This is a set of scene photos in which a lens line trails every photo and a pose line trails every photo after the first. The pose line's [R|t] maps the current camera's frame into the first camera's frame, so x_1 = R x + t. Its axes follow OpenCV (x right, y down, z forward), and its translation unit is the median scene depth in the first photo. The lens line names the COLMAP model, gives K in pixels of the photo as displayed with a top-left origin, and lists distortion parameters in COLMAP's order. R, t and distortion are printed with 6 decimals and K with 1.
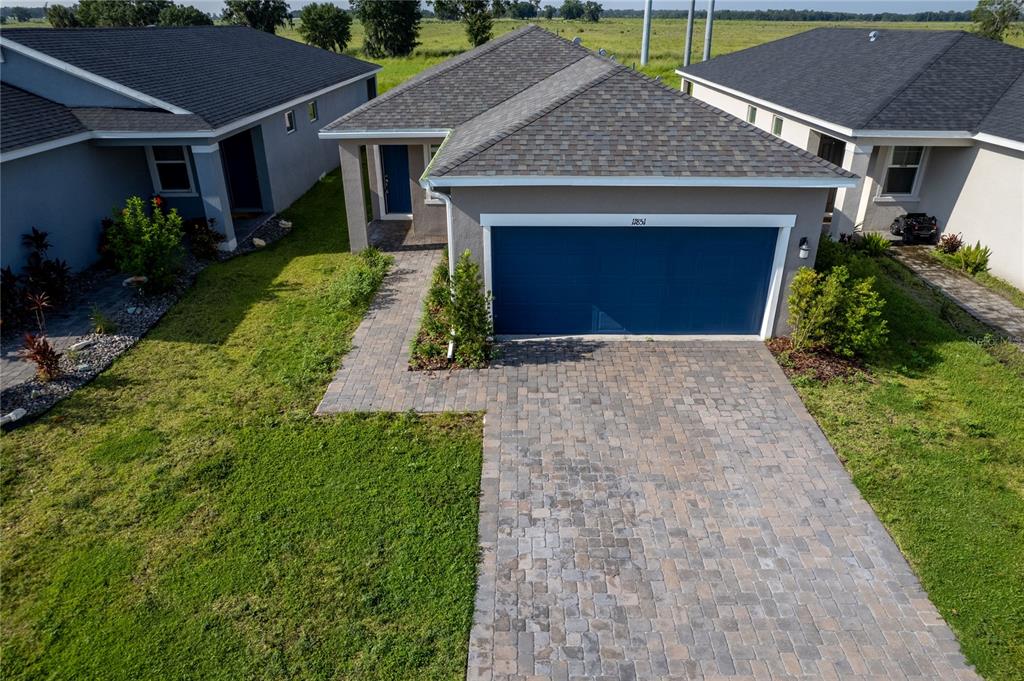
lens RADIAL K [[654.0, 0, 512.0], [0, 654.0, 340.5], [0, 0, 1]] dist [-0.071707, 0.066000]
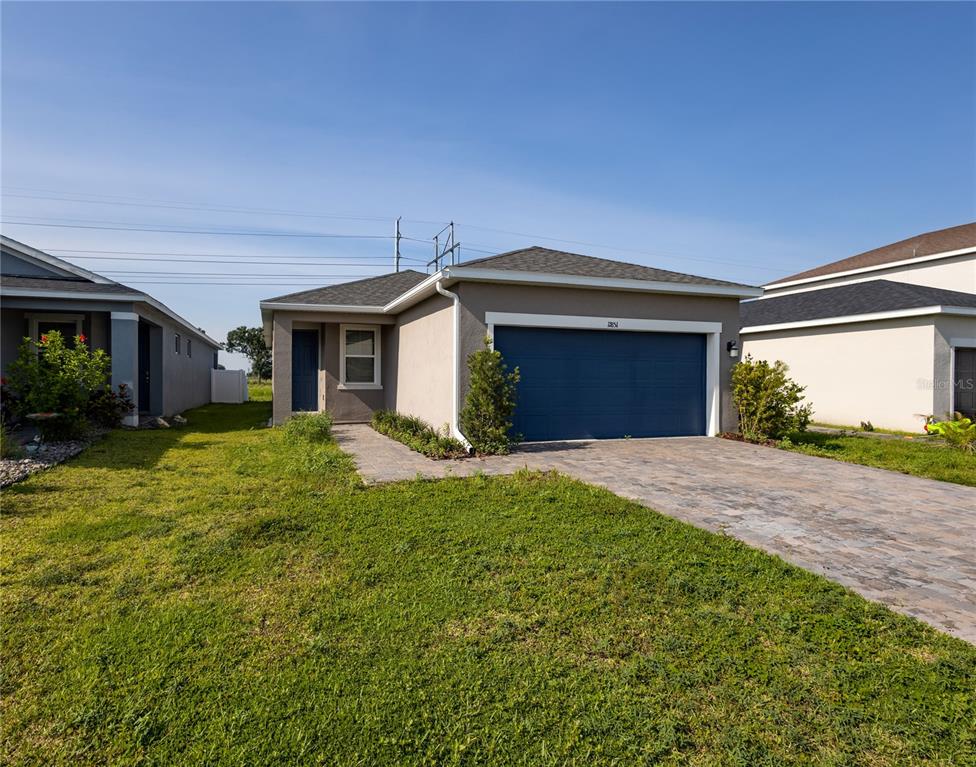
lens RADIAL K [[519.7, 0, 435.2], [0, 519.7, 383.3], [0, 0, 1]] dist [0.004583, 0.000328]
pose [[0.952613, 0.006649, 0.304111, -0.383382], [0.126990, 0.899776, -0.417463, 0.254891], [-0.276408, 0.436300, 0.856295, 0.341333]]
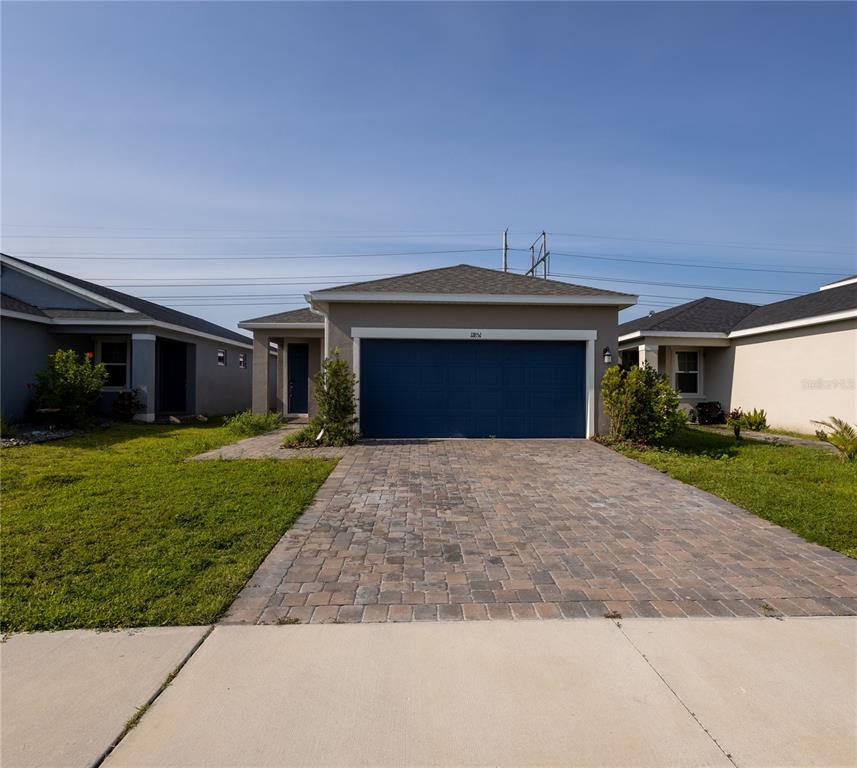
lens RADIAL K [[519.1, 0, 441.1], [0, 519.1, 384.4], [0, 0, 1]] dist [0.007289, 0.001595]
pose [[0.998226, 0.010478, 0.058617, 0.067328], [0.017061, 0.892798, -0.450135, 0.361514], [-0.057050, 0.450336, 0.891035, 0.136317]]
